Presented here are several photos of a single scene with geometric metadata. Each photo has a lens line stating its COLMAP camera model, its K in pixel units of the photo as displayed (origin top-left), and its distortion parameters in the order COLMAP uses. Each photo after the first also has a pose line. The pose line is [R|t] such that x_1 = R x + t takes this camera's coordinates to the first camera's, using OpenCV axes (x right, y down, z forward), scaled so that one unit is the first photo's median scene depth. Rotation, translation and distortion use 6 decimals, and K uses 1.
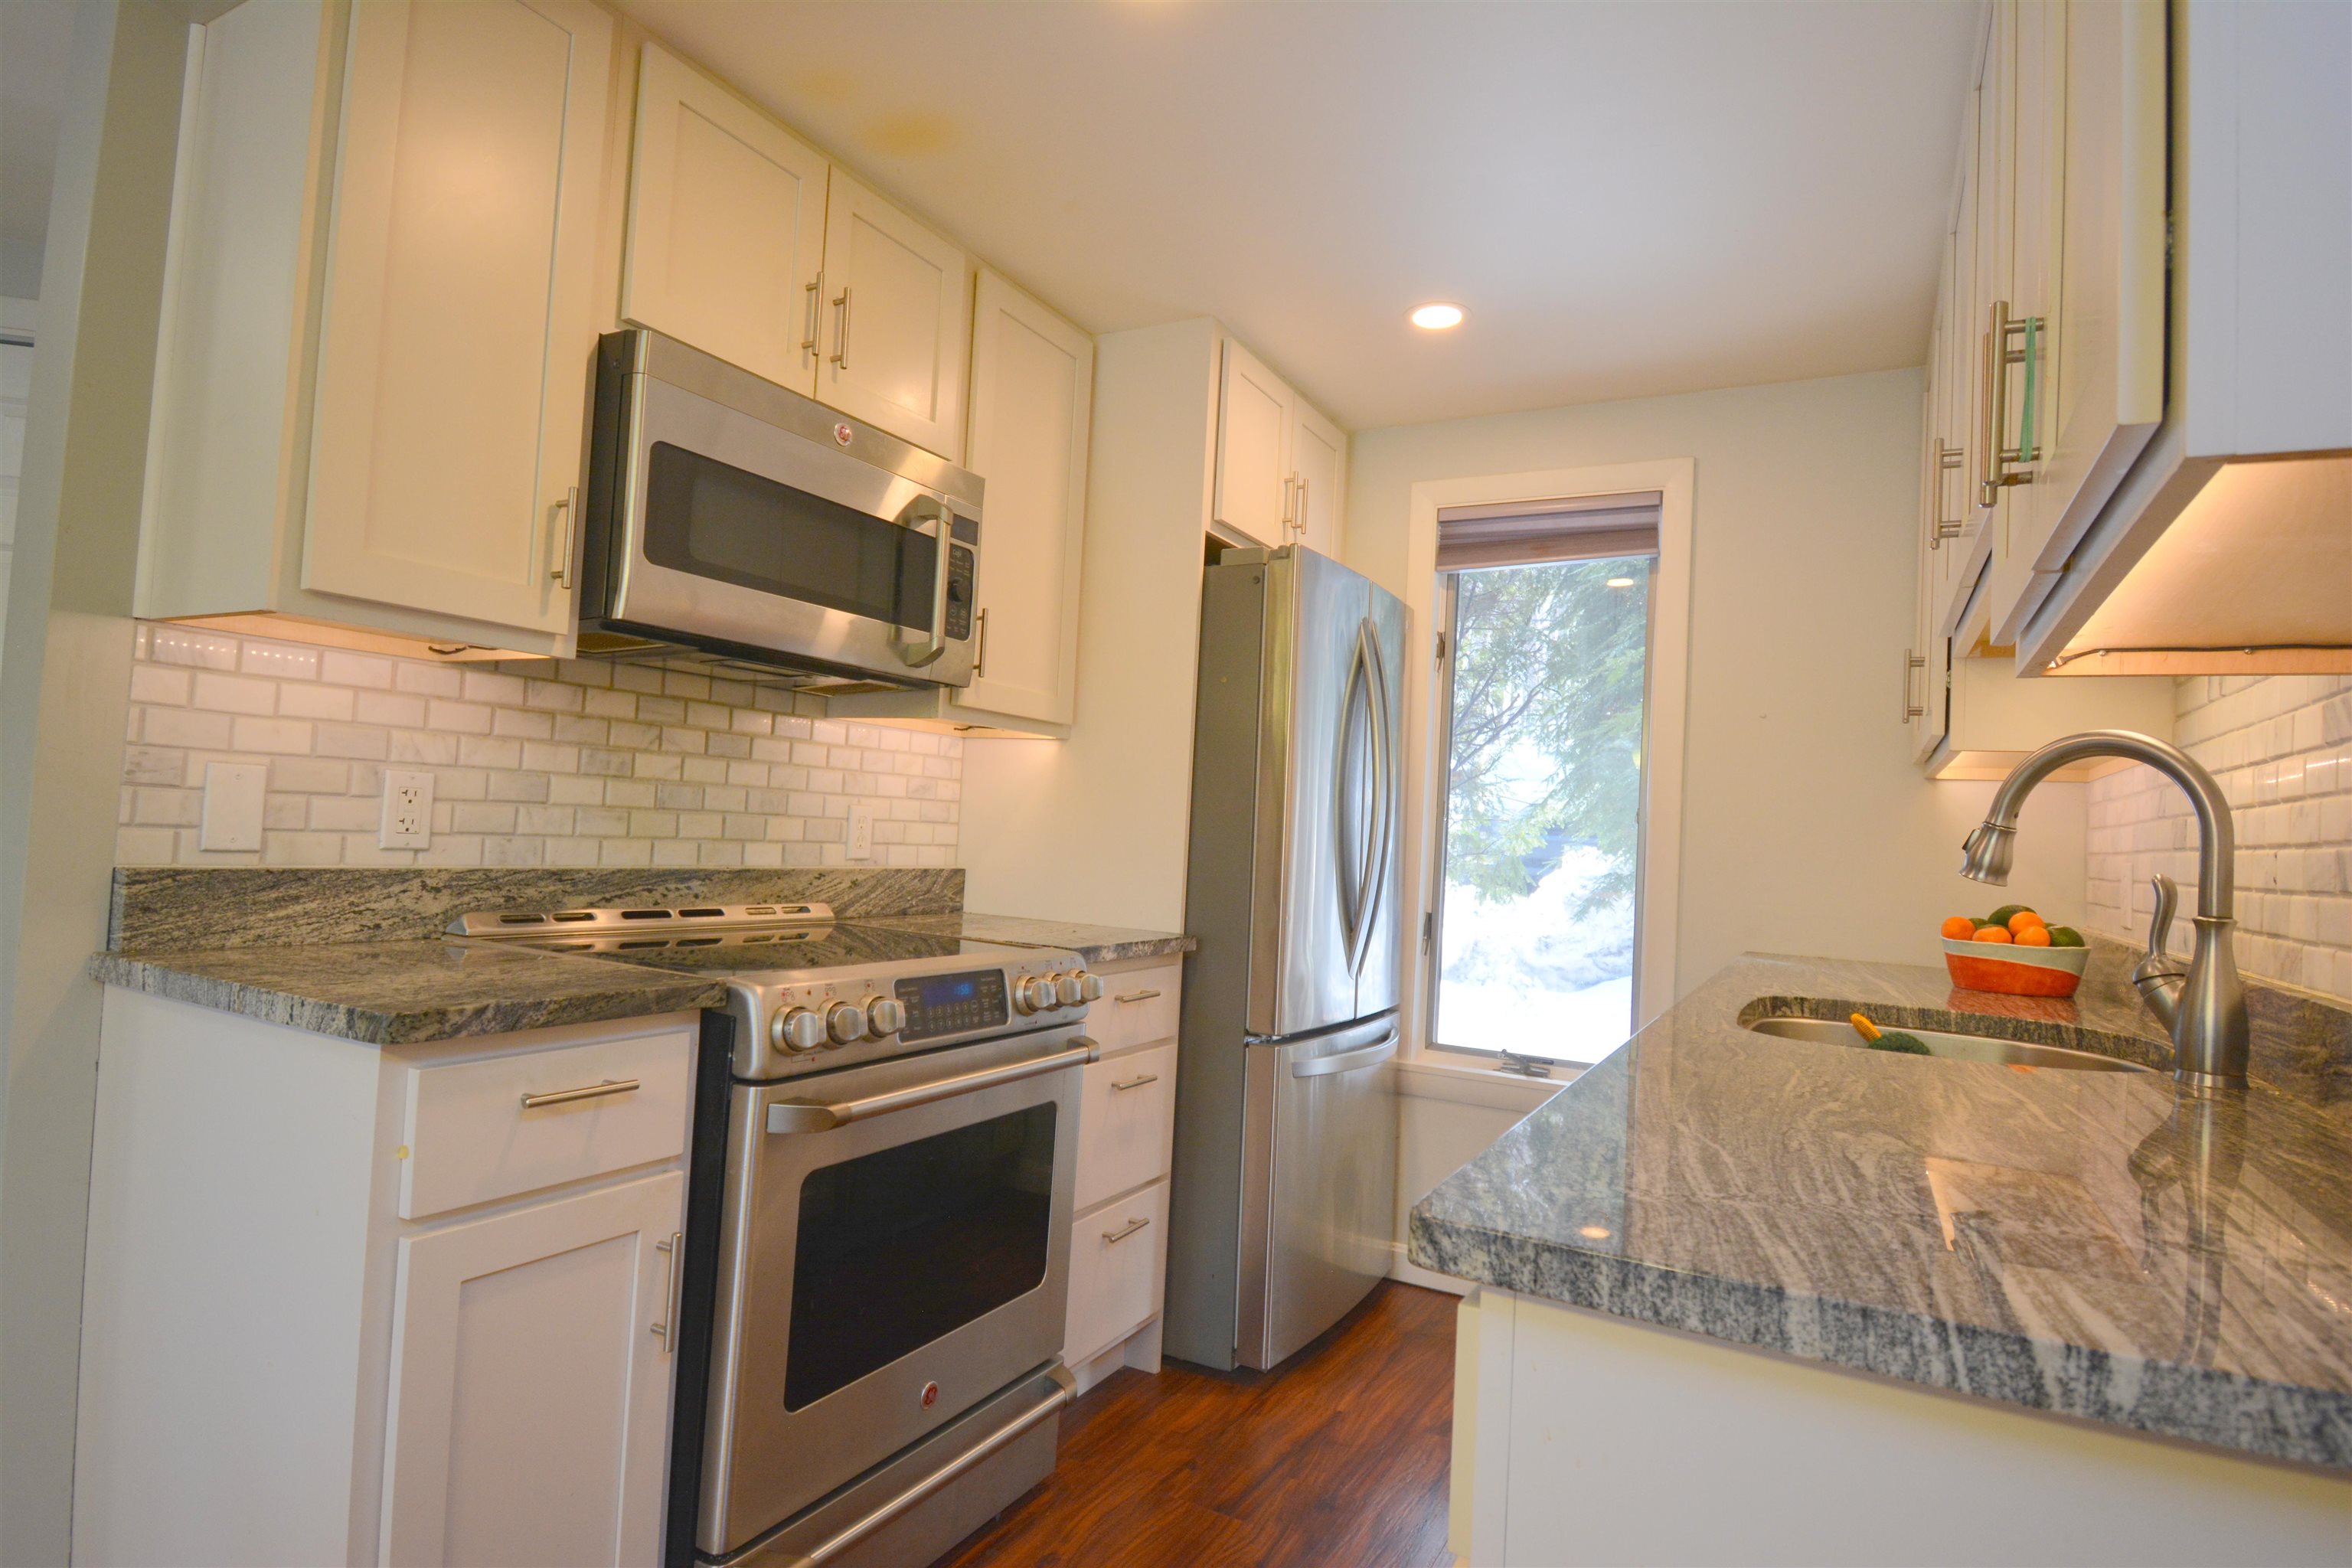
lens RADIAL K [[1249.6, 0, 1181.6], [0, 1249.6, 776.2], [0, 0, 1]] dist [0.010741, -0.023184]
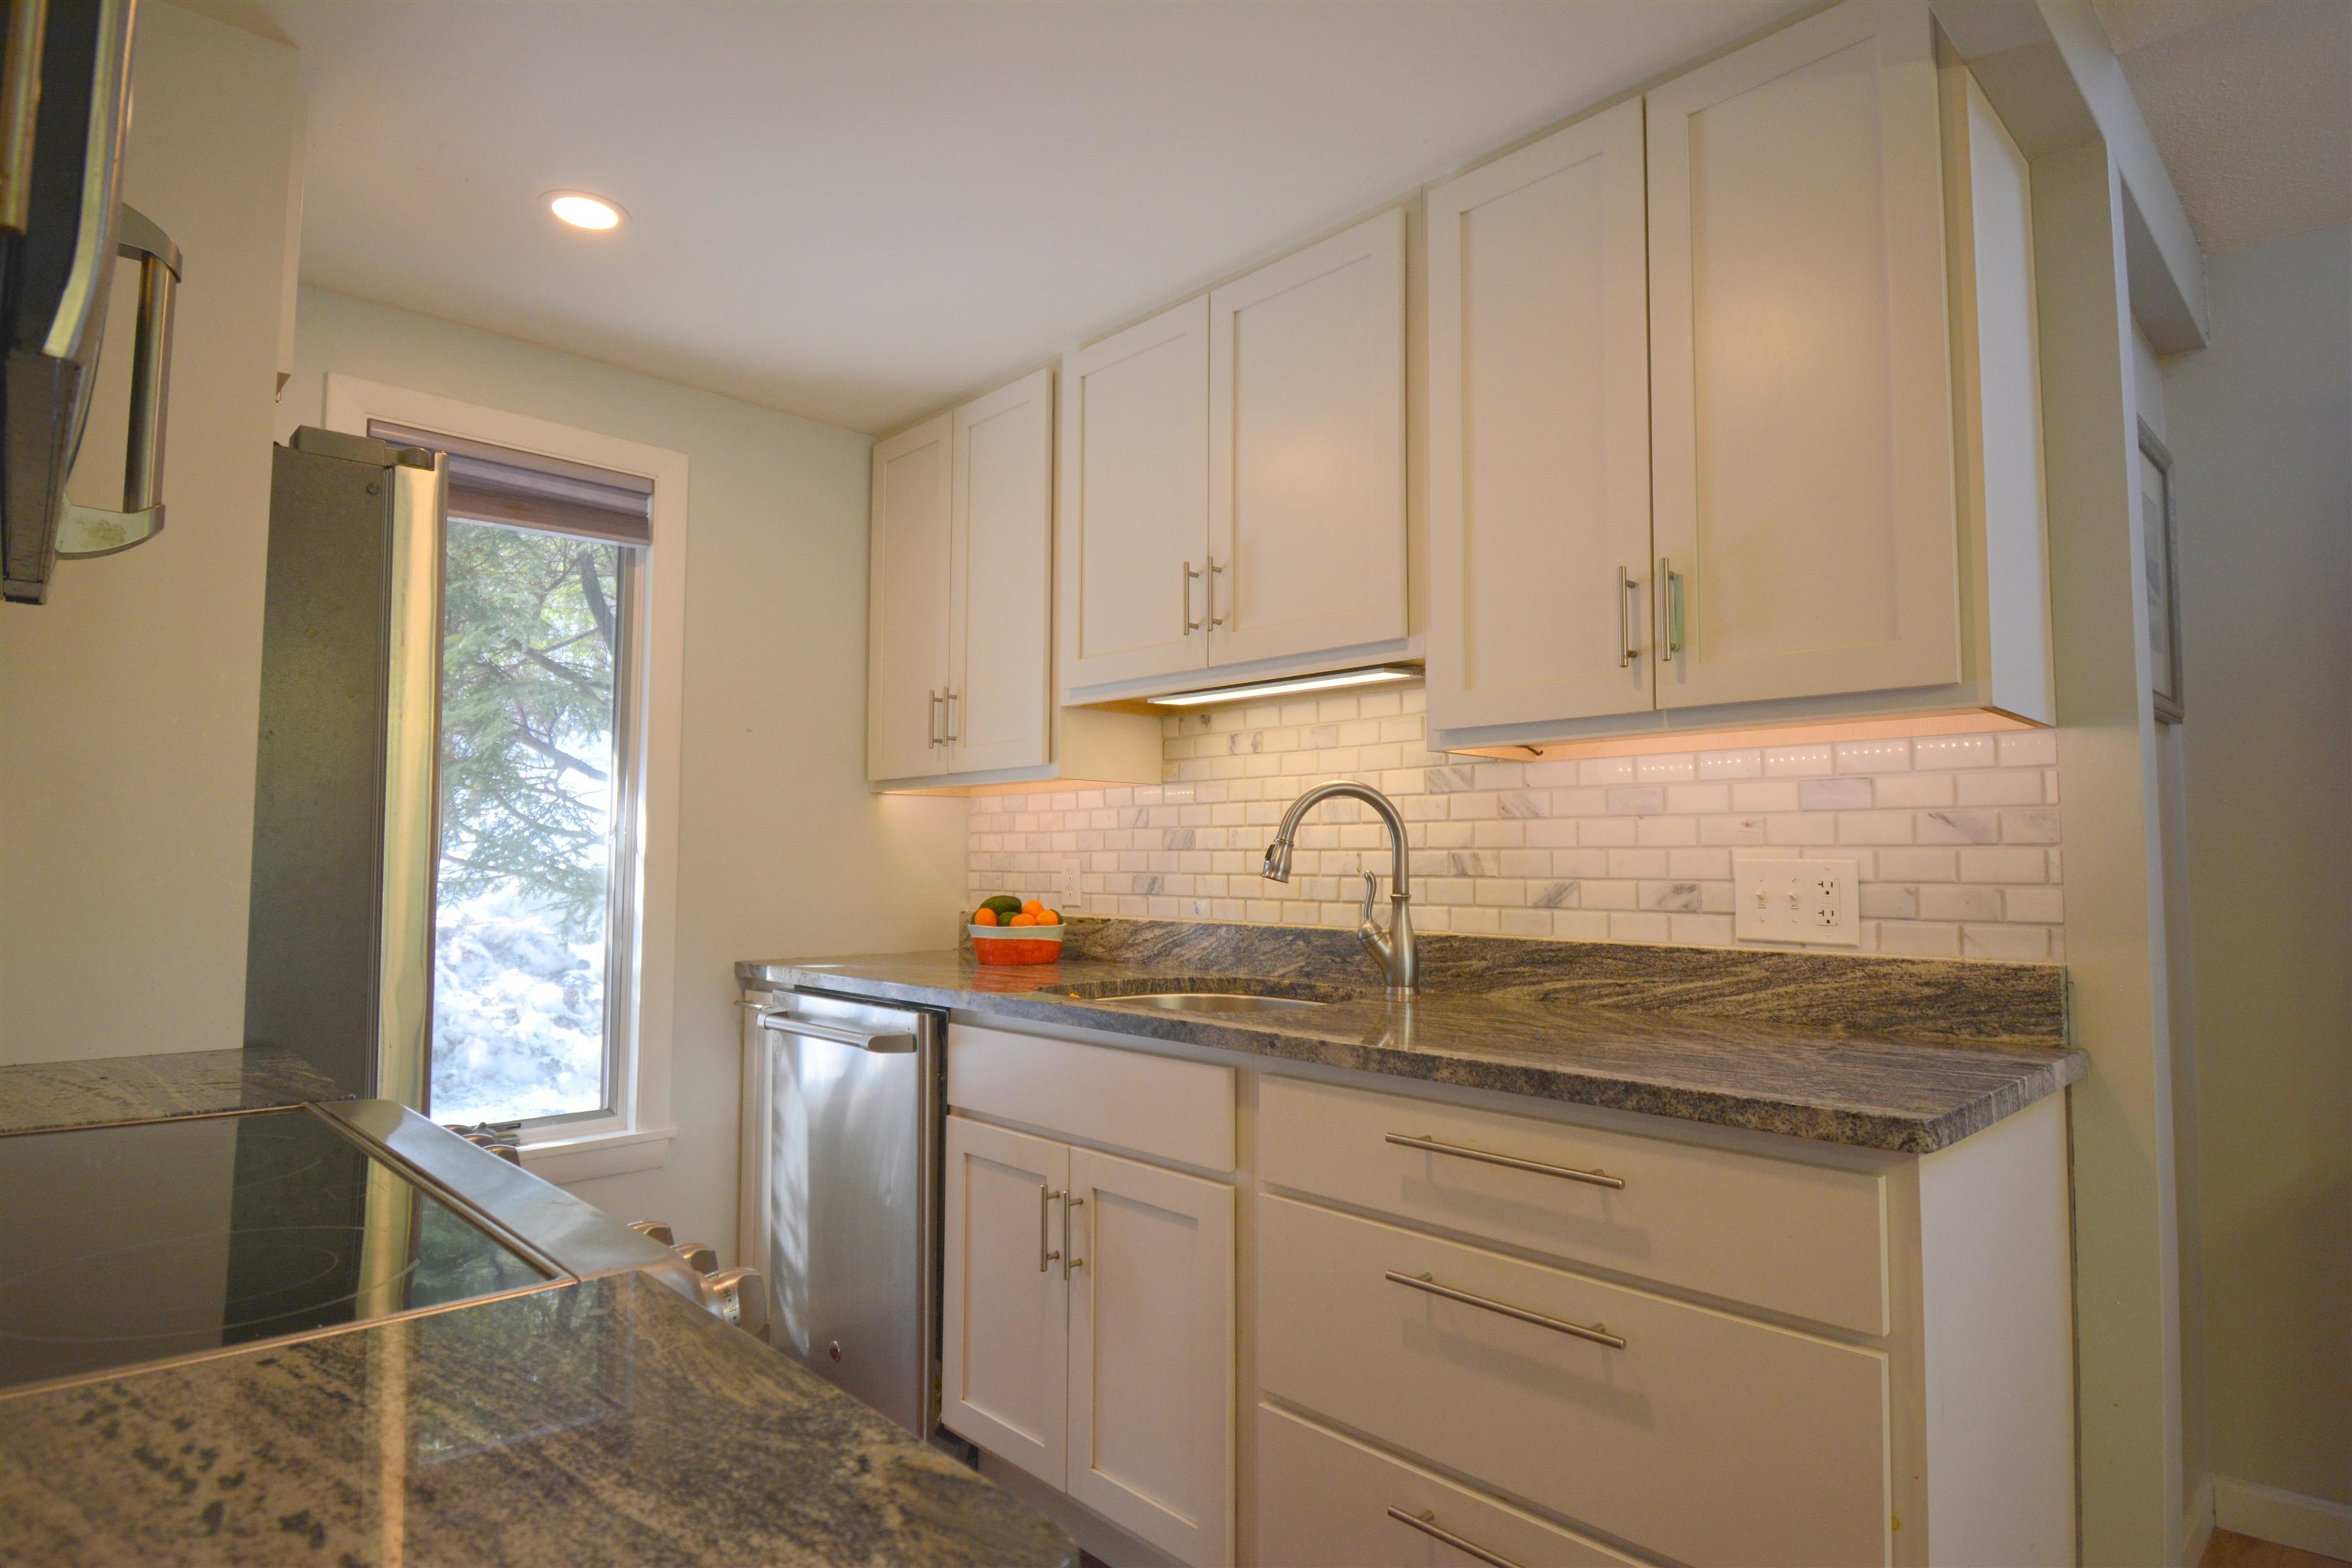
lens RADIAL K [[1249.6, 0, 1164.1], [0, 1249.6, 787.0], [0, 0, 1]] dist [0.010741, -0.023184]
pose [[0.313256, 0.007998, 0.949635, -0.747936], [-0.024596, 0.999697, -0.000306, -0.017328], [-0.949350, -0.023262, 0.313358, 0.679824]]
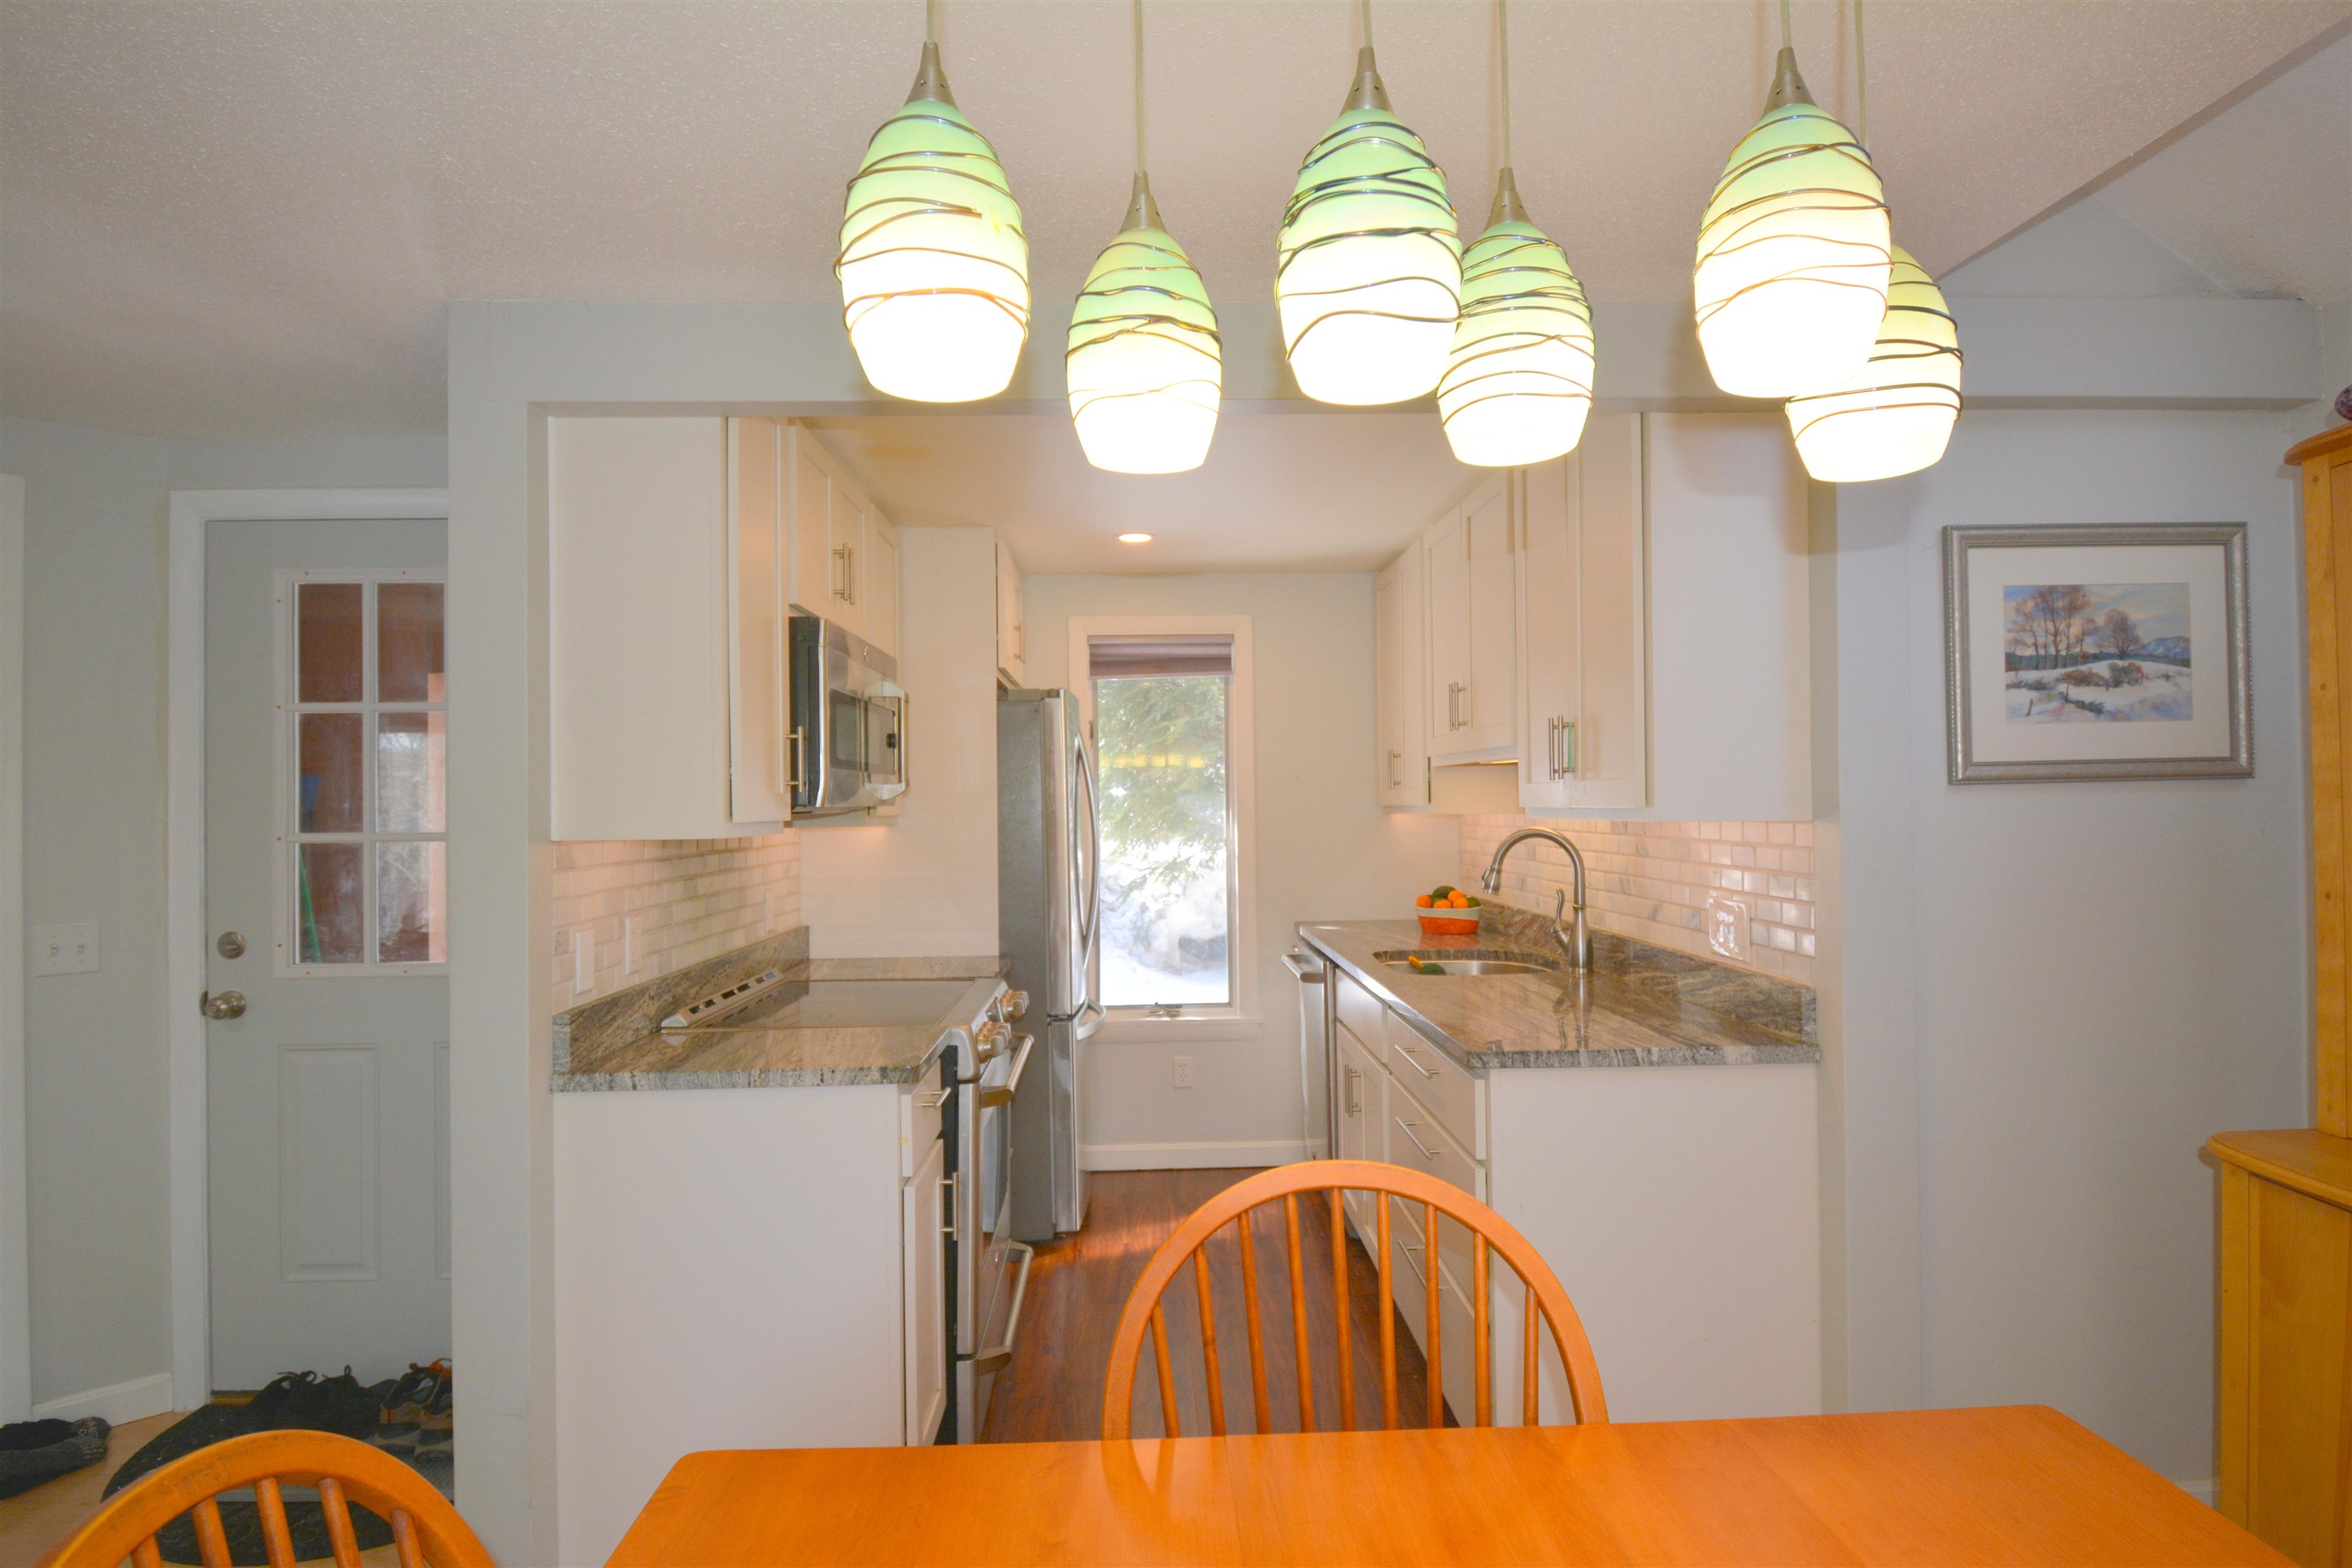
lens RADIAL K [[1249.6, 0, 1180.1], [0, 1249.6, 792.2], [0, 0, 1]] dist [0.010741, -0.023184]
pose [[0.858825, -0.060435, 0.508692, -0.945915], [0.037796, 0.997786, 0.054730, -0.235824], [-0.510874, -0.027777, 0.859207, -0.616629]]
